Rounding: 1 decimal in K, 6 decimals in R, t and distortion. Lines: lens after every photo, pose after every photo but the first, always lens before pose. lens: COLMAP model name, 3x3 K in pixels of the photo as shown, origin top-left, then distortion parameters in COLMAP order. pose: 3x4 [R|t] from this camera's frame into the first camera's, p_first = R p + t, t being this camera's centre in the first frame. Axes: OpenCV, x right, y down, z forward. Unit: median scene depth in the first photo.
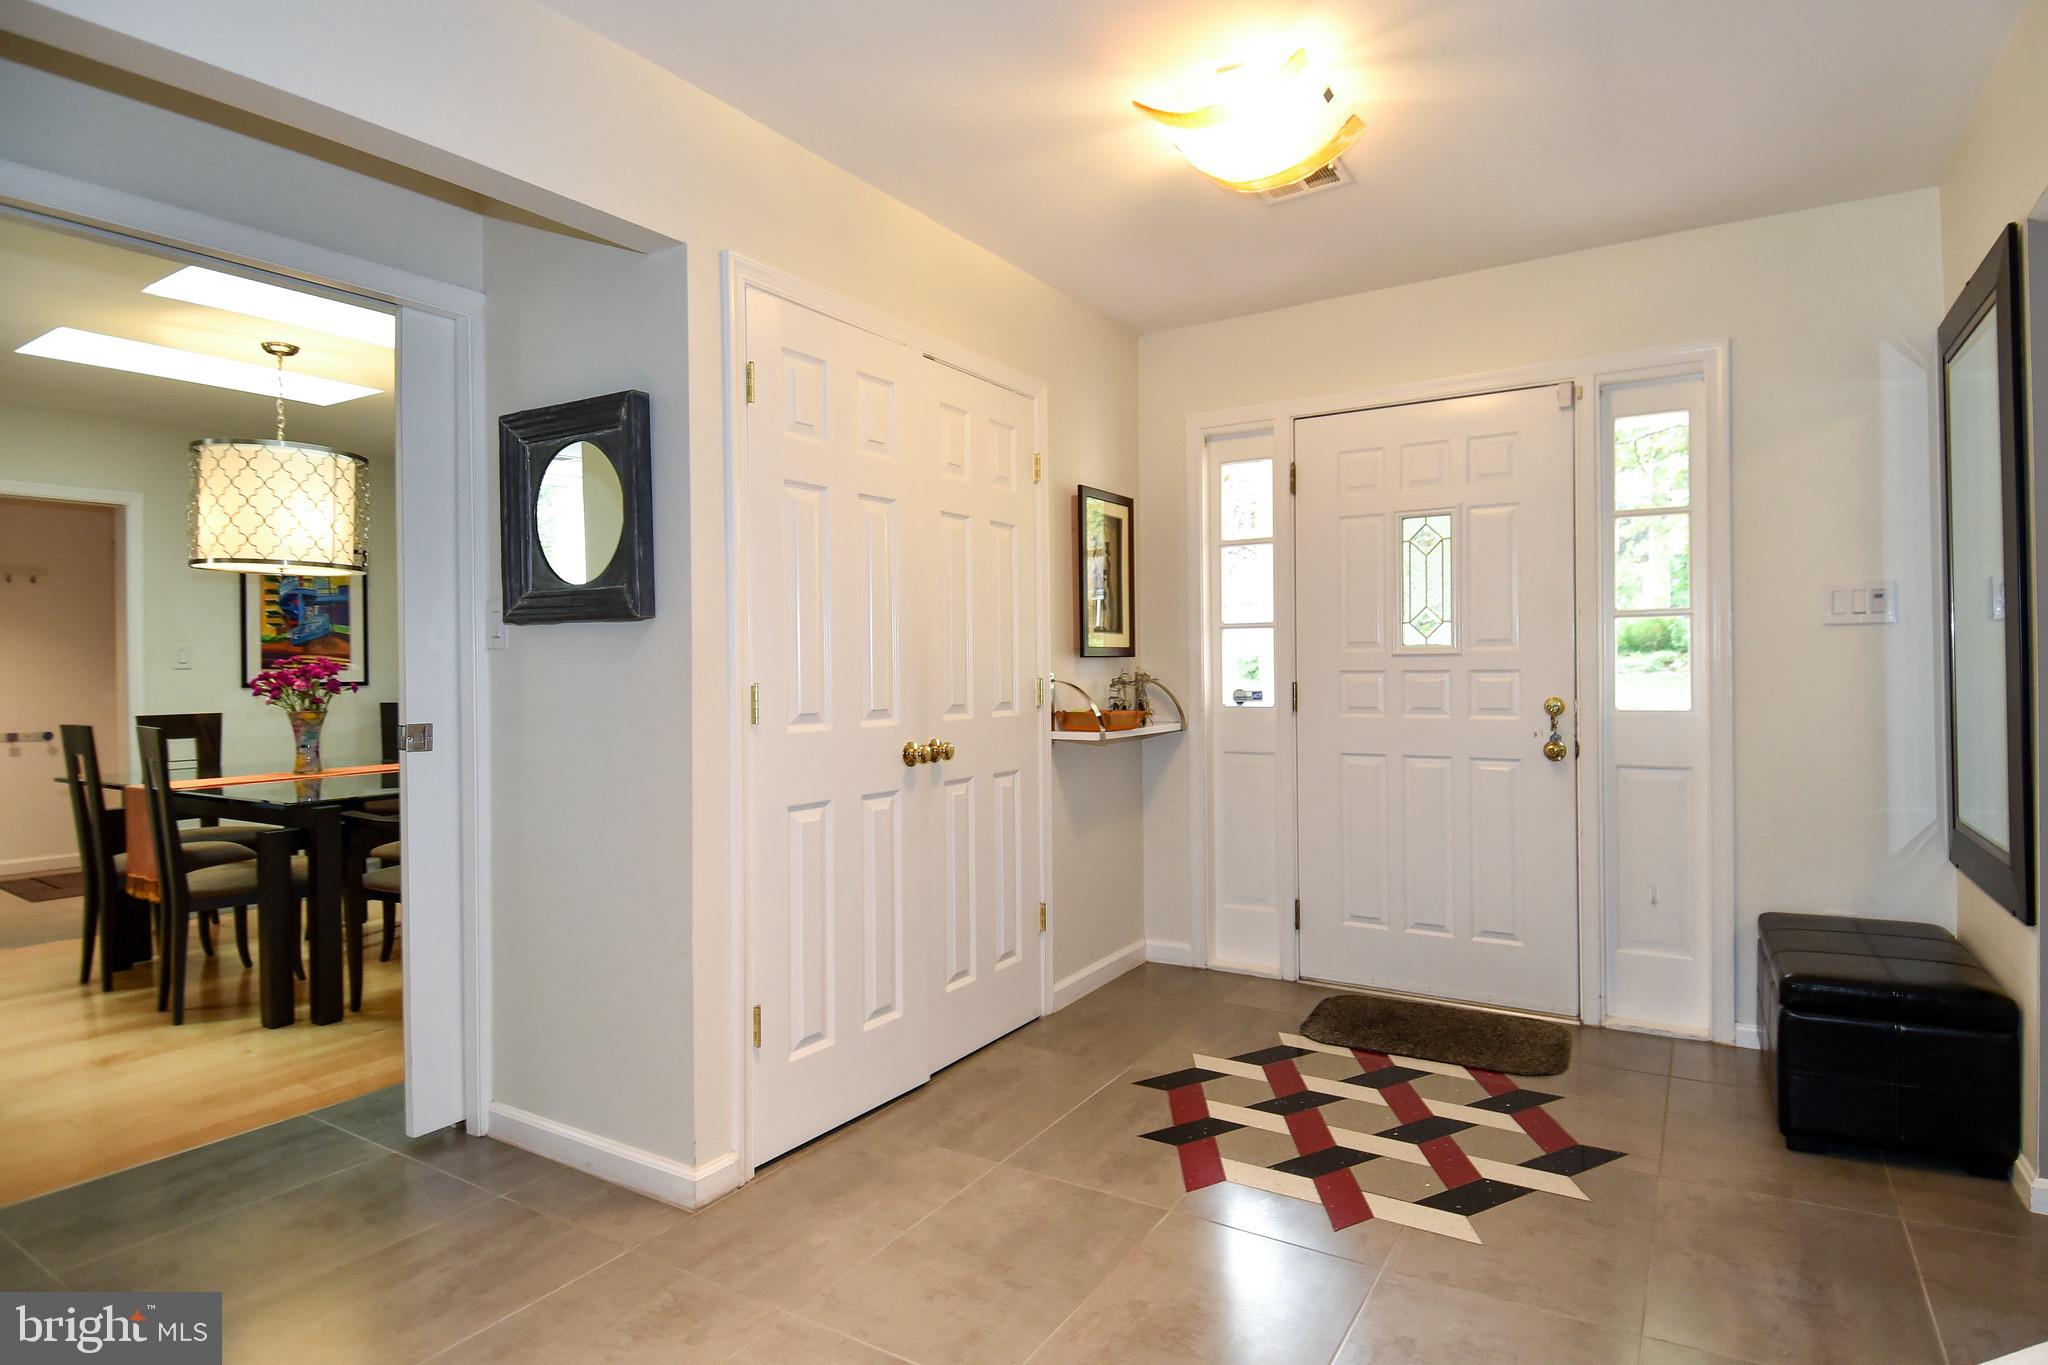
lens RADIAL K [[1075.9, 0, 1024.0], [0, 1075.9, 682.5], [0, 0, 1]] dist [0.000964, -0.024728]
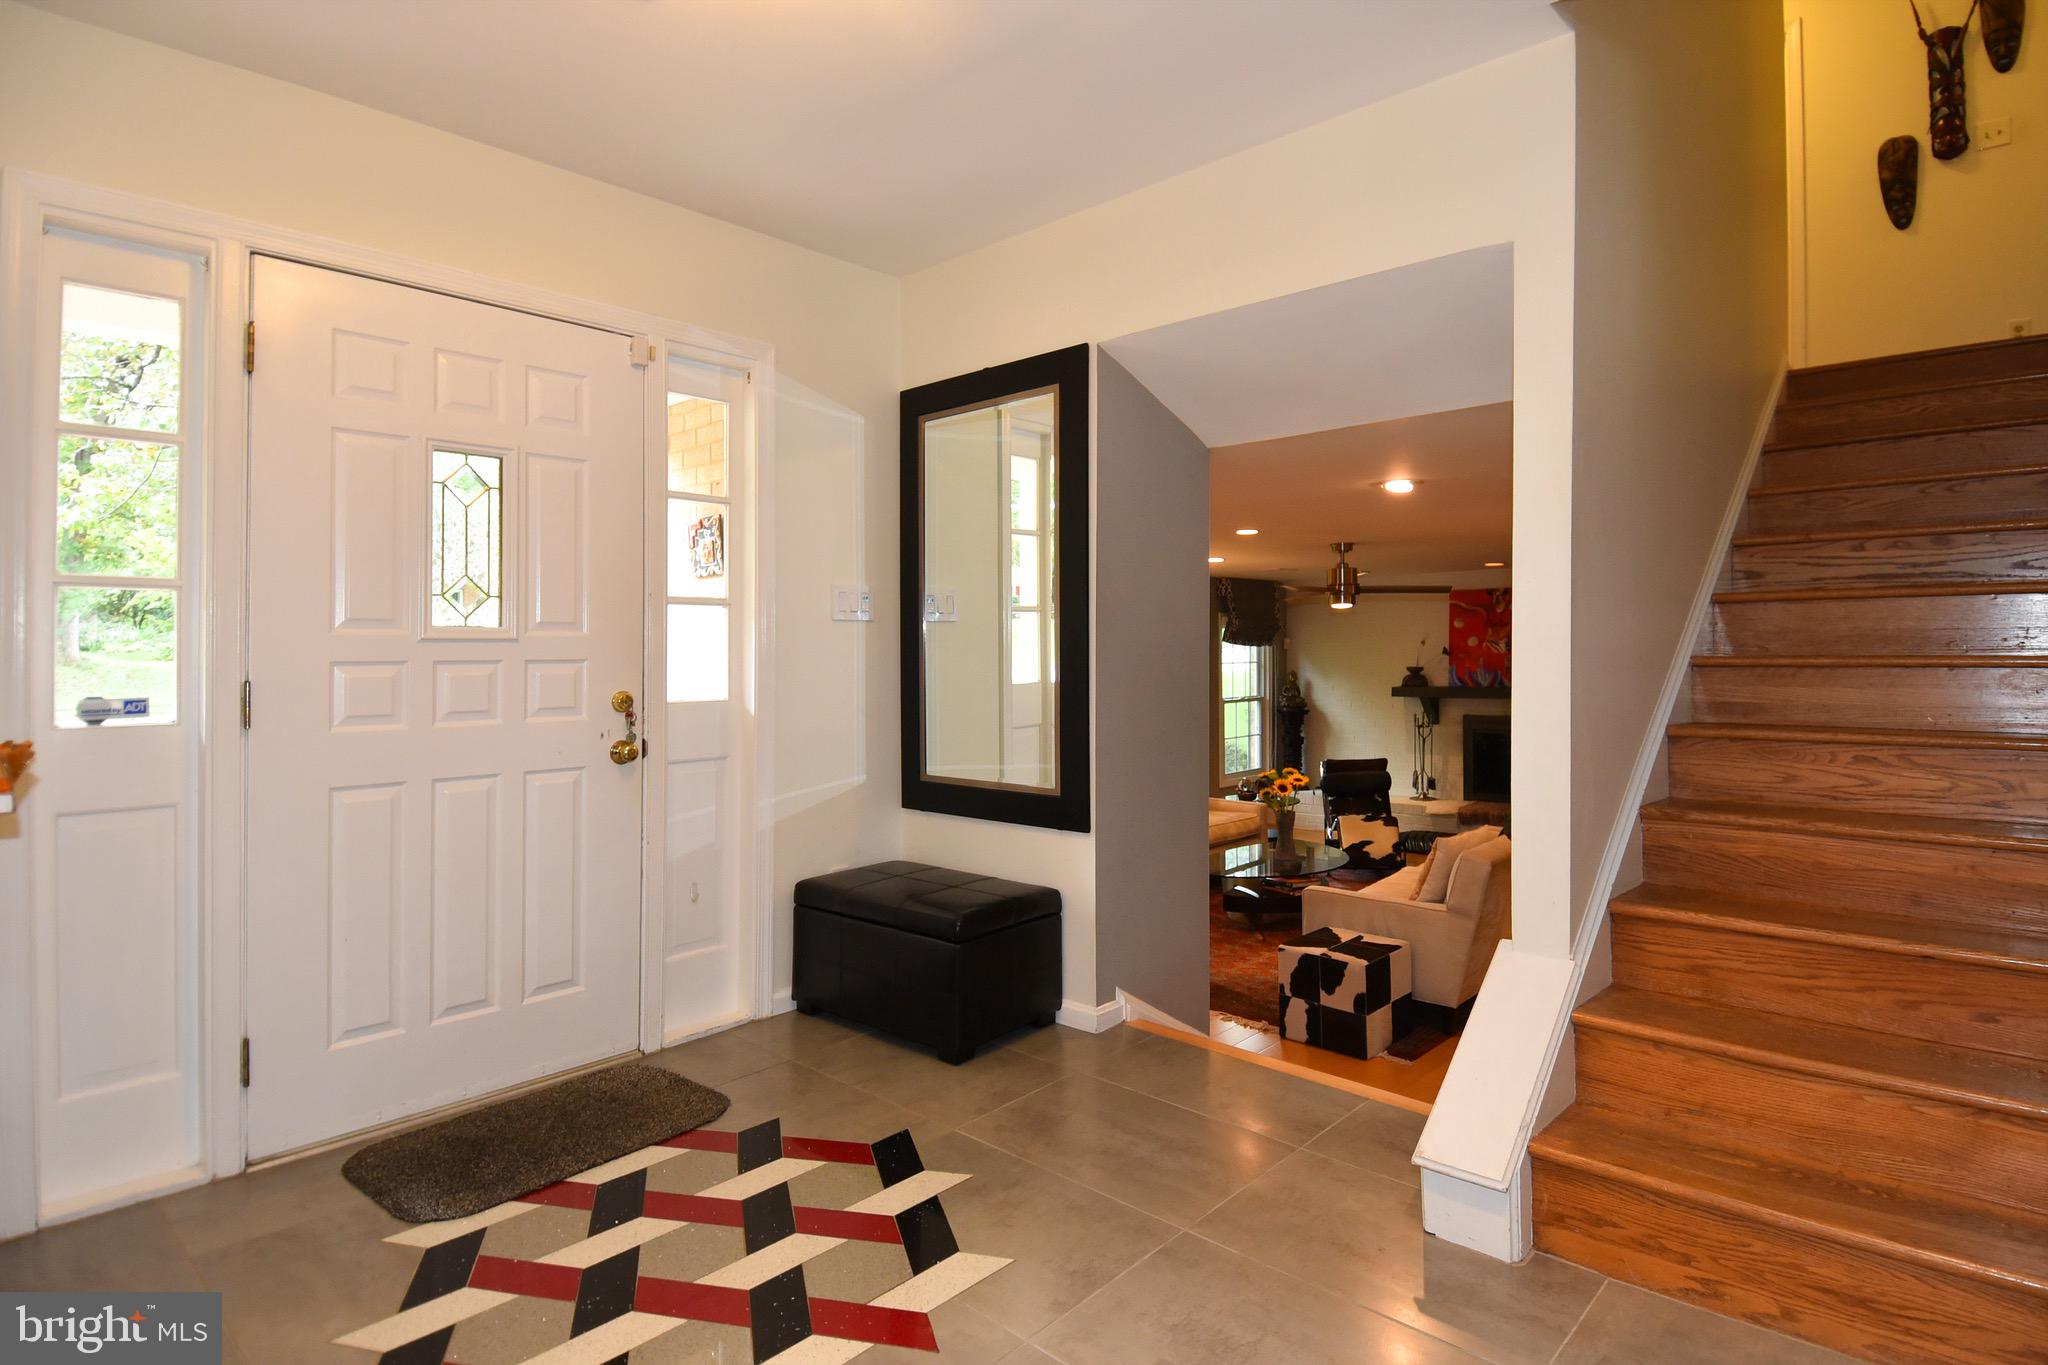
lens RADIAL K [[1072.5, 0, 1078.8], [0, 1072.5, 666.8], [0, 0, 1]] dist [0.044705, -0.043267]
pose [[0.152444, -0.003027, 0.988308, -0.317533], [0.020510, 0.999790, -0.000101, 0.001627], [-0.988099, 0.020286, 0.152474, 0.494081]]
